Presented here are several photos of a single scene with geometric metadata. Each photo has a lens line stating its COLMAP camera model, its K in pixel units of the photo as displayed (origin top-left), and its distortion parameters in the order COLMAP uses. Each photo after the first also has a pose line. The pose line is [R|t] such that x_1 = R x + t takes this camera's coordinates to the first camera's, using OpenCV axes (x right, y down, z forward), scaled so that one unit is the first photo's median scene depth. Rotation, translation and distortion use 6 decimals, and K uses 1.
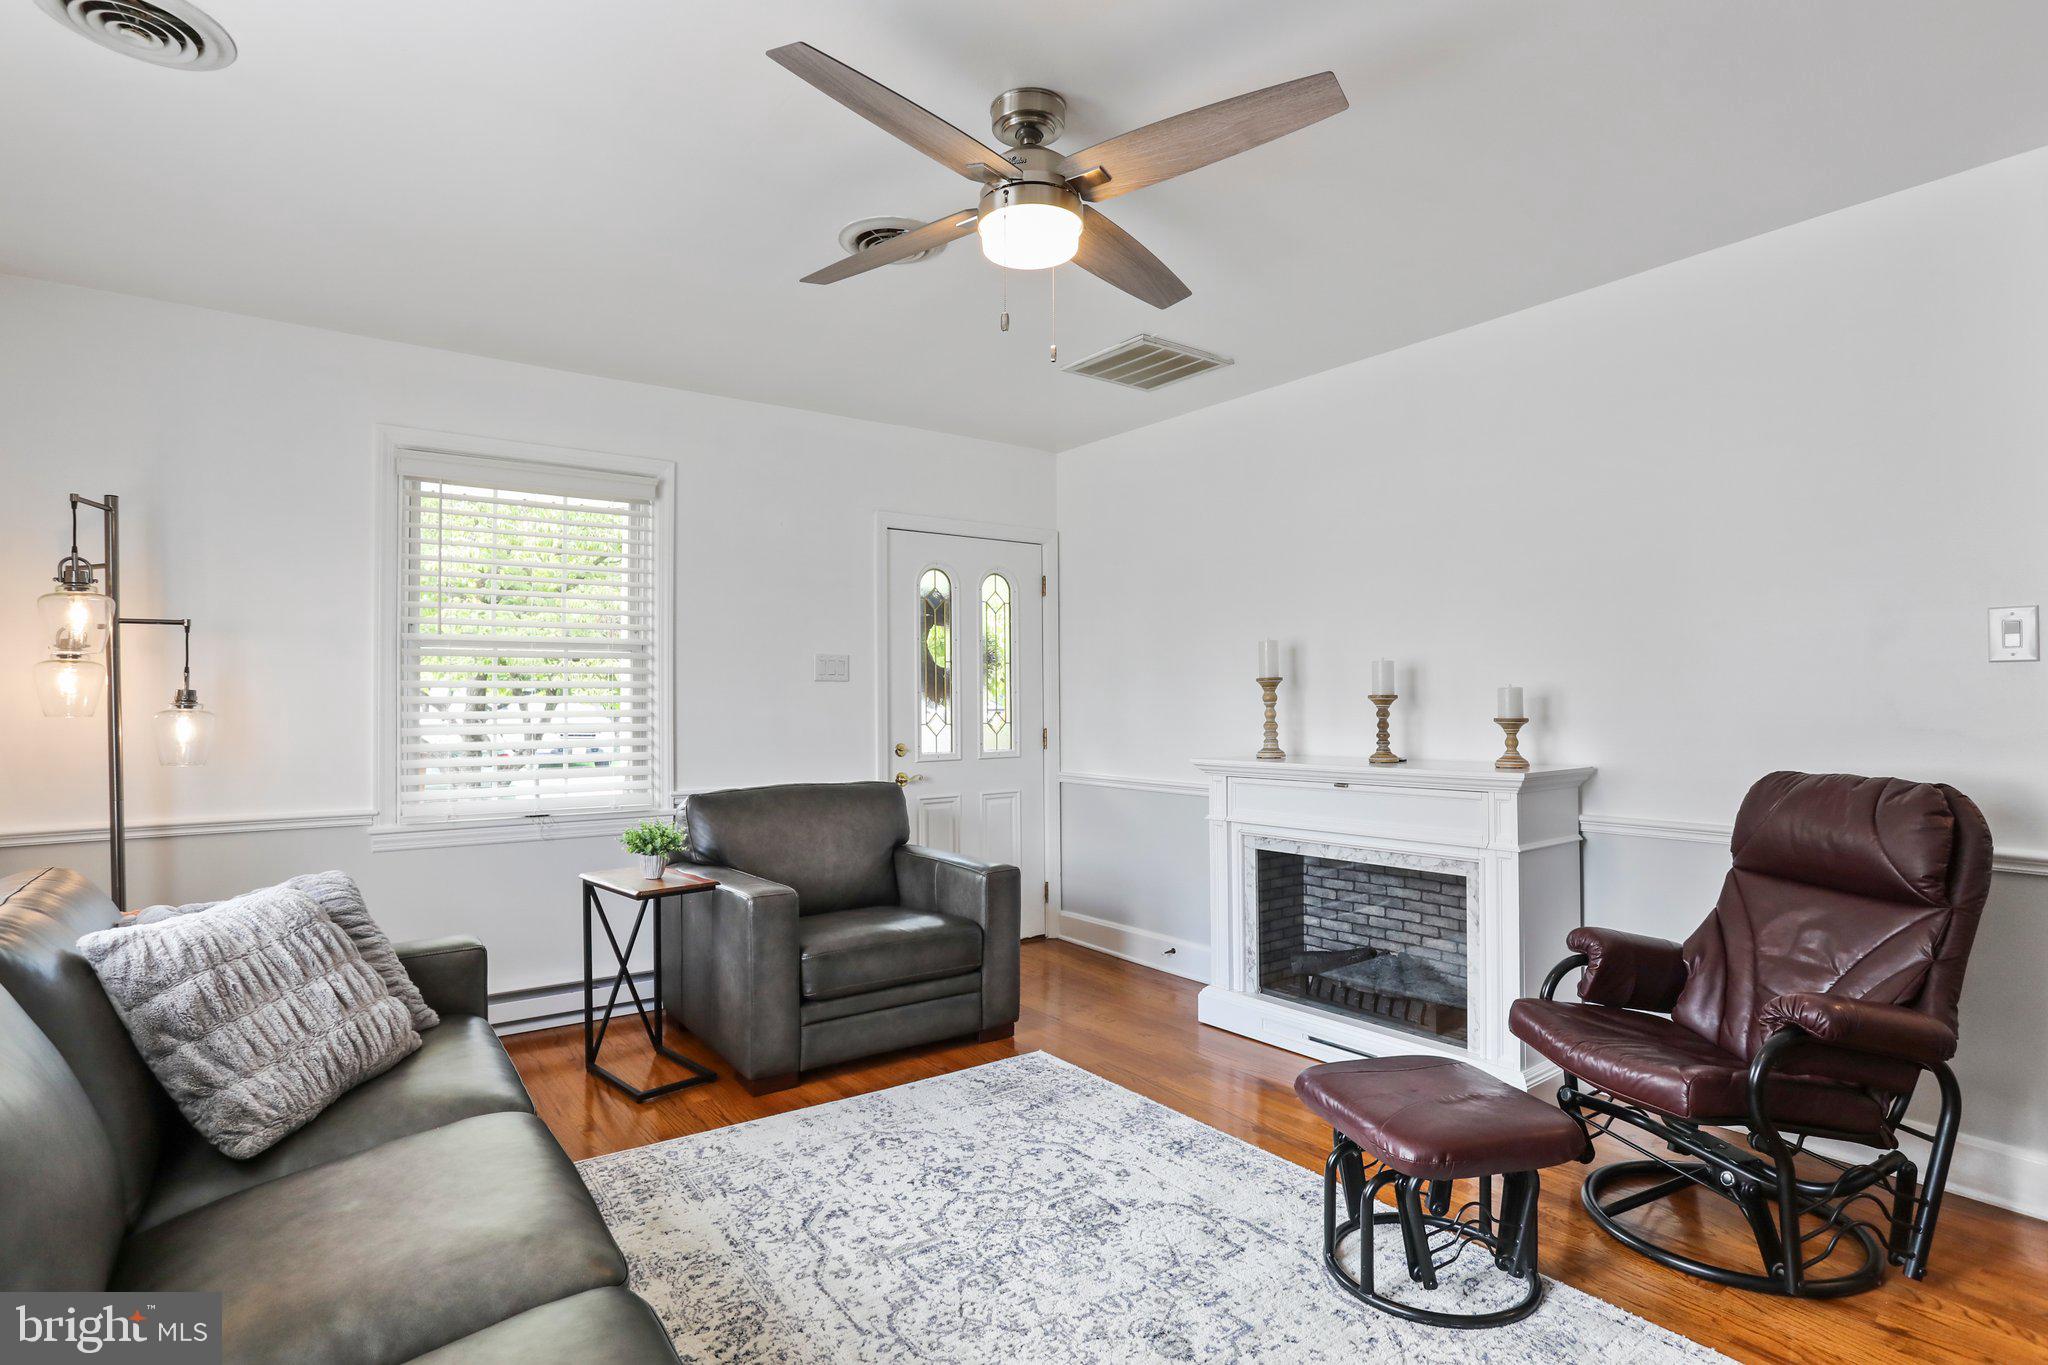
lens RADIAL K [[1016.9, 0, 1025.7], [0, 1016.9, 695.3], [0, 0, 1]] dist [-0.052883, 0.003176]
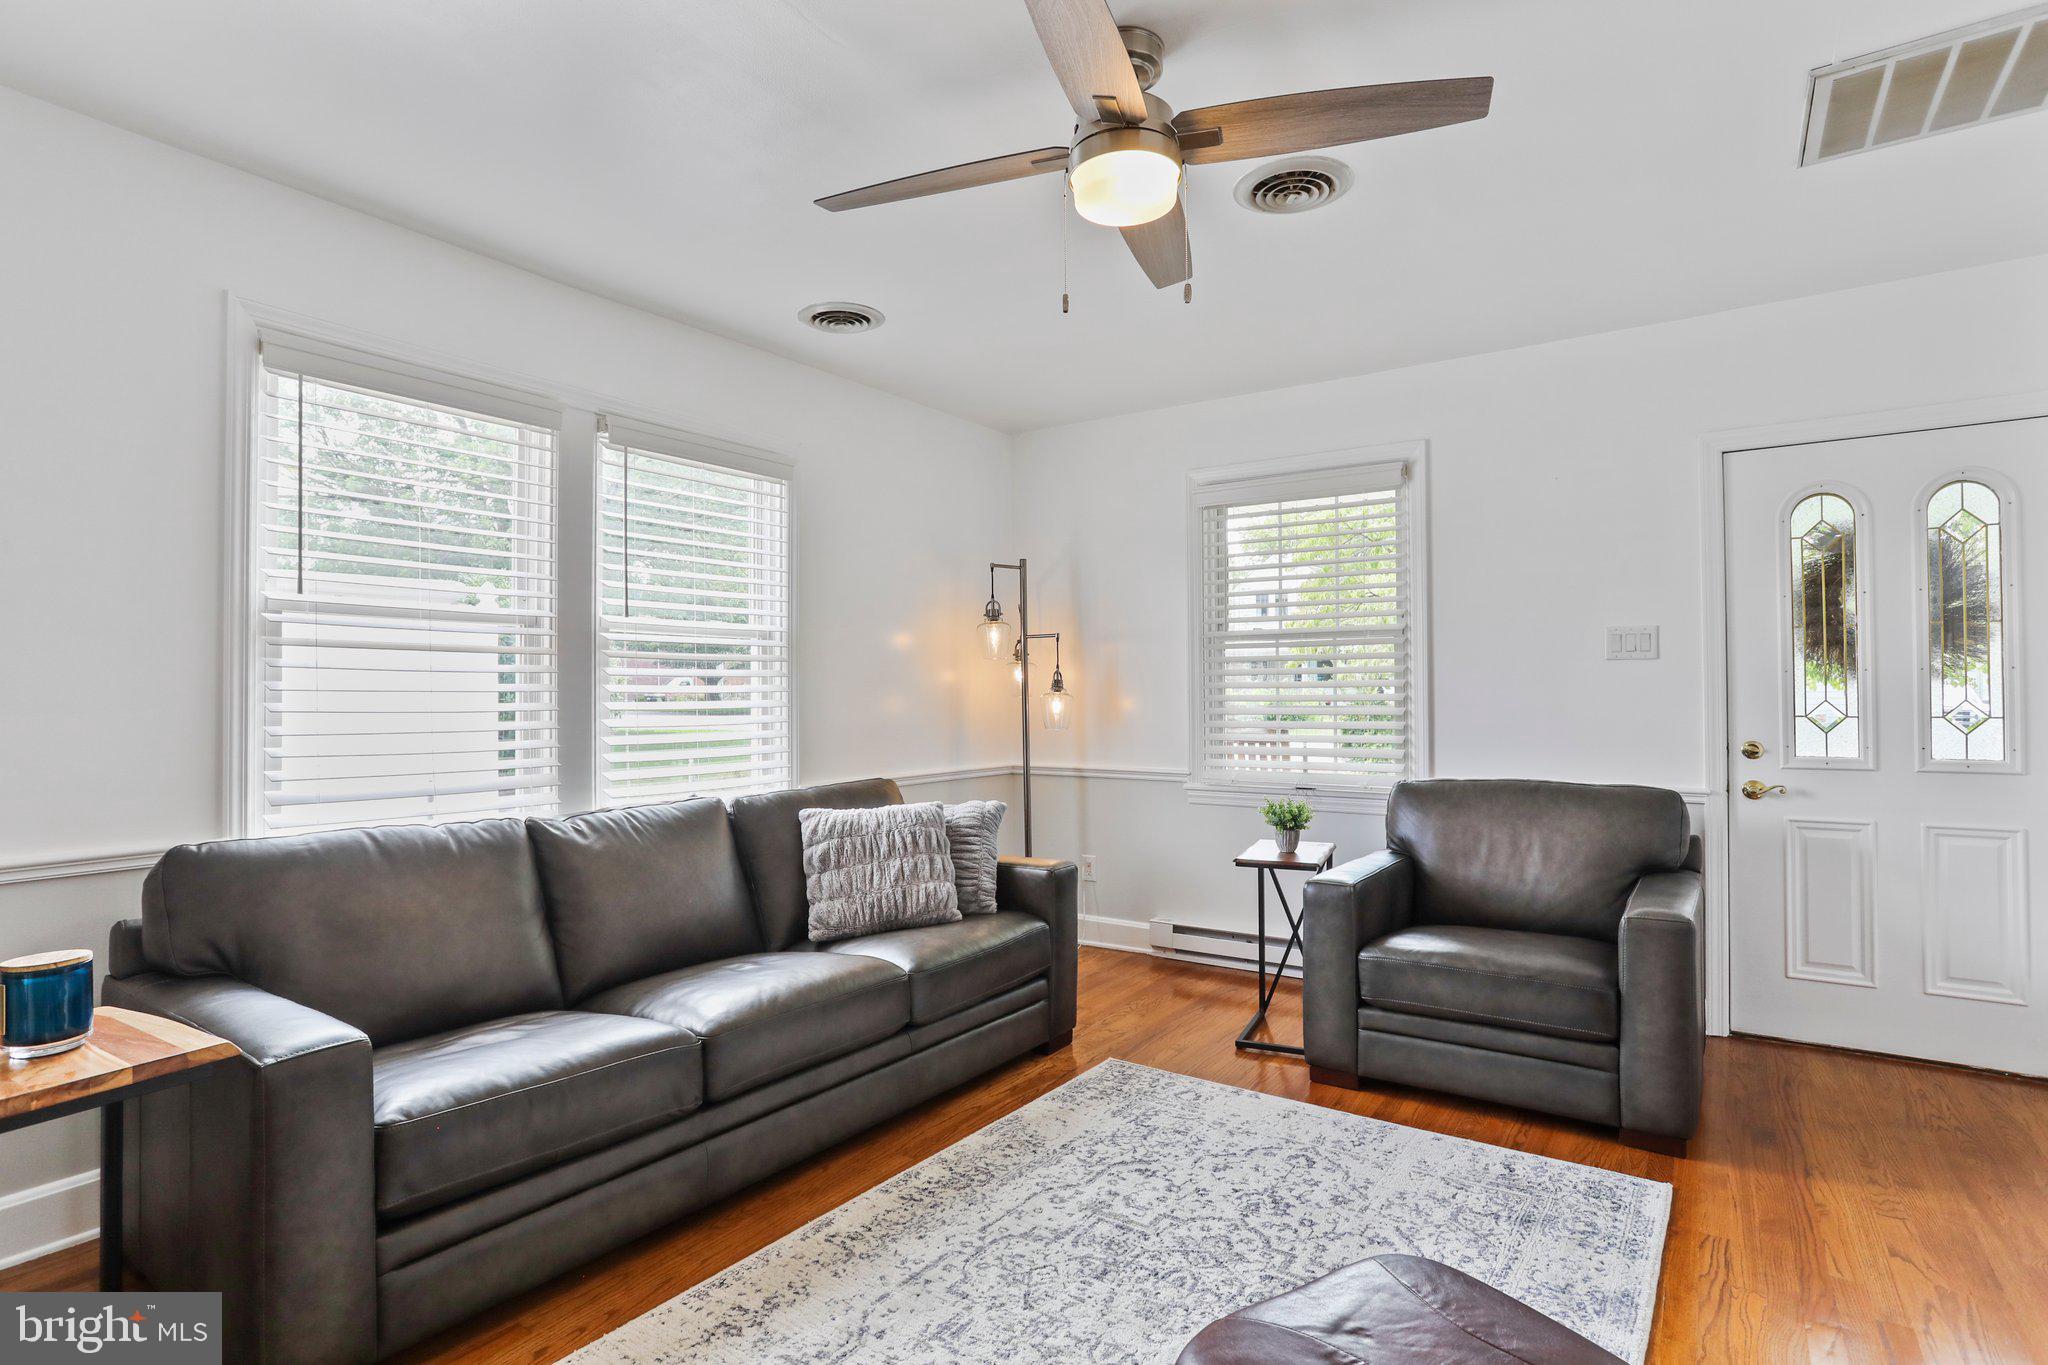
lens RADIAL K [[1016.9, 0, 1011.1], [0, 1016.9, 687.7], [0, 0, 1]] dist [-0.052883, 0.003176]
pose [[0.319925, -0.003171, -0.947438, 0.541683], [0.009209, 0.999958, -0.000238, 0.006078], [0.947398, -0.008648, 0.319941, 0.377749]]
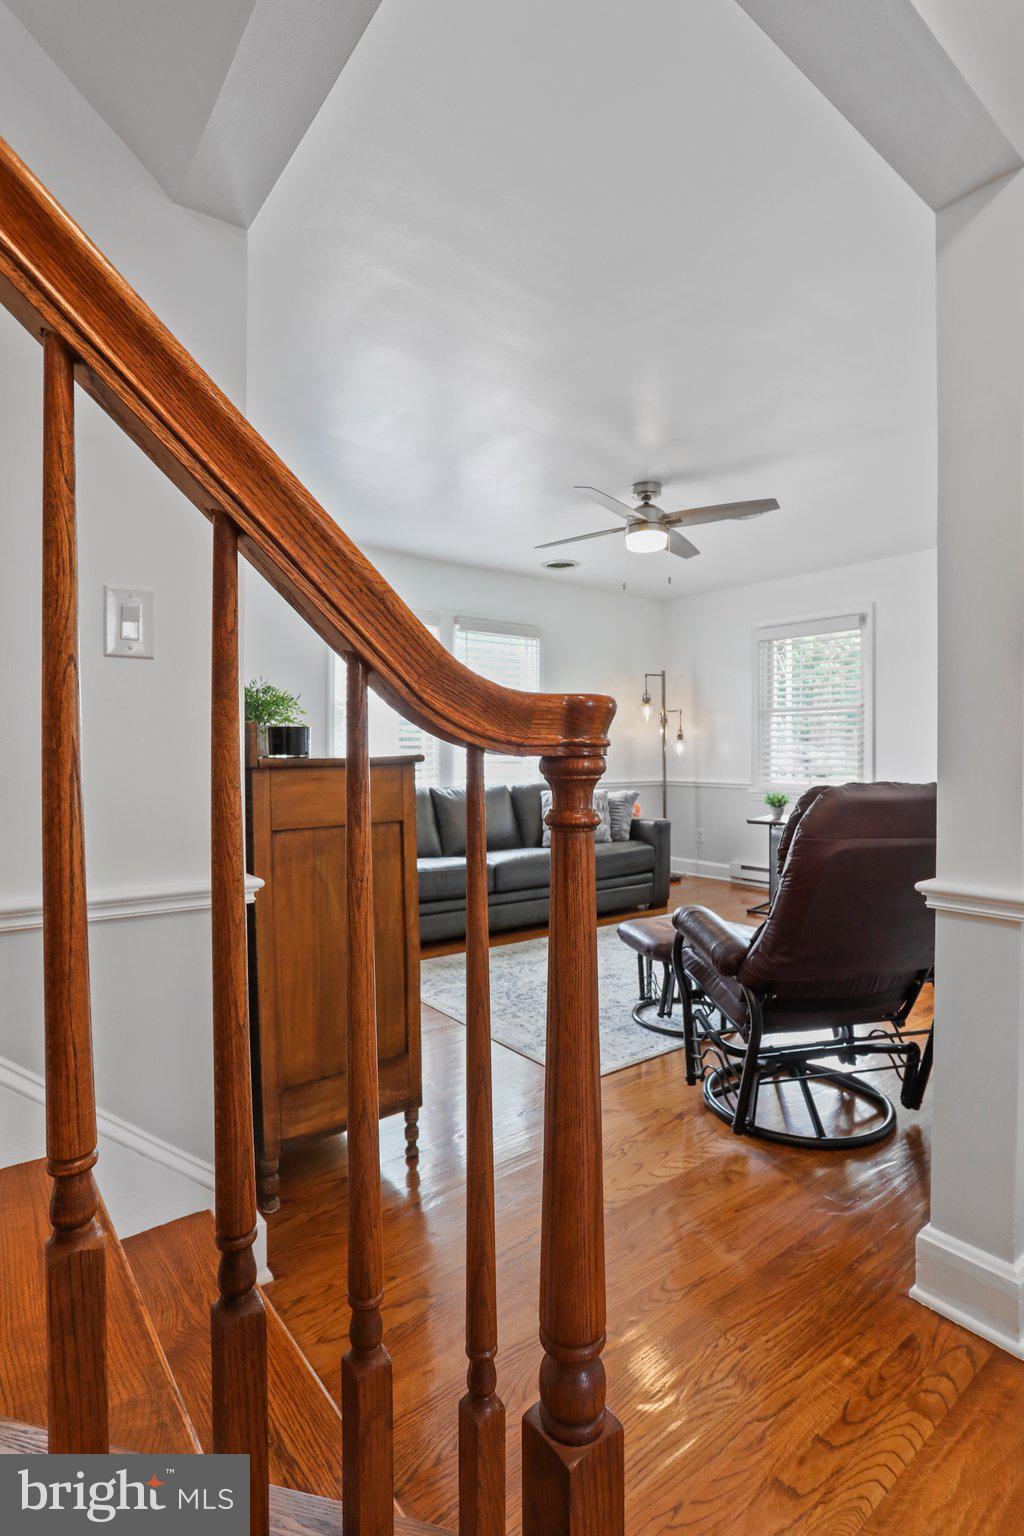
lens RADIAL K [[738.3, 0, 507.4], [0, 738.3, 757.9], [0, 0, 1]] dist [-0.033889, 0.010407]
pose [[0.022634, 0.009412, -0.999700, 1.152233], [0.005412, 0.999940, 0.009537, 0.036596], [0.999729, -0.005626, 0.022581, 0.389802]]
